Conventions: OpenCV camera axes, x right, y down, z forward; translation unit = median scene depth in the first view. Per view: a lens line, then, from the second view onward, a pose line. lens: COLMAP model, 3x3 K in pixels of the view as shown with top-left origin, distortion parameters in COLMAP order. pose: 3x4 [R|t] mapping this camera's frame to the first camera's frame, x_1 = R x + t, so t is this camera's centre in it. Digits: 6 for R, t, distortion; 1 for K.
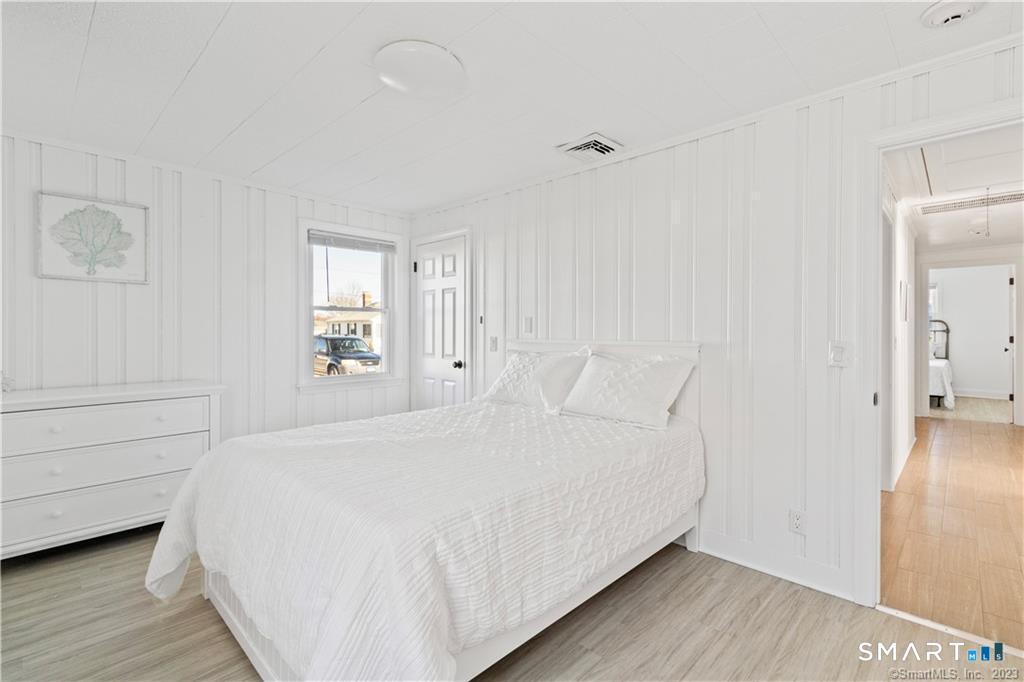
lens RADIAL K [[469.5, 0, 516.3], [0, 469.5, 334.4], [0, 0, 1]] dist [0.005100, 0.000277]
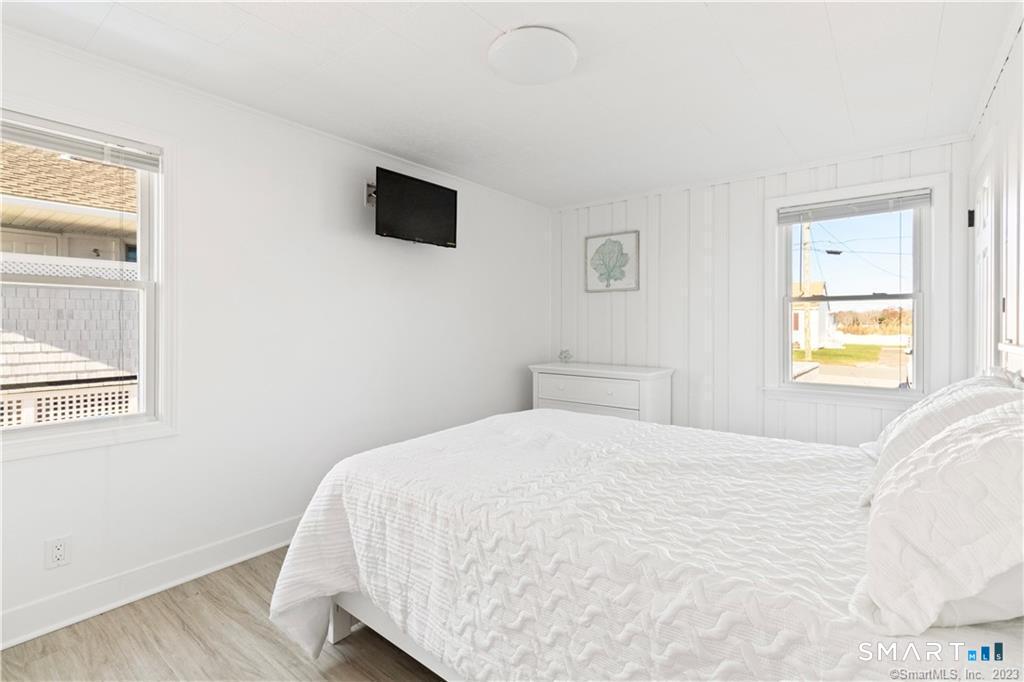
lens RADIAL K [[473.8, 0, 513.0], [0, 473.8, 322.9], [0, 0, 1]] dist [0.004117, -0.000001]
pose [[0.084332, -0.005128, -0.996424, 0.510963], [-0.007200, 0.999958, -0.005756, -0.006827], [0.996412, 0.007660, 0.084292, 0.579211]]
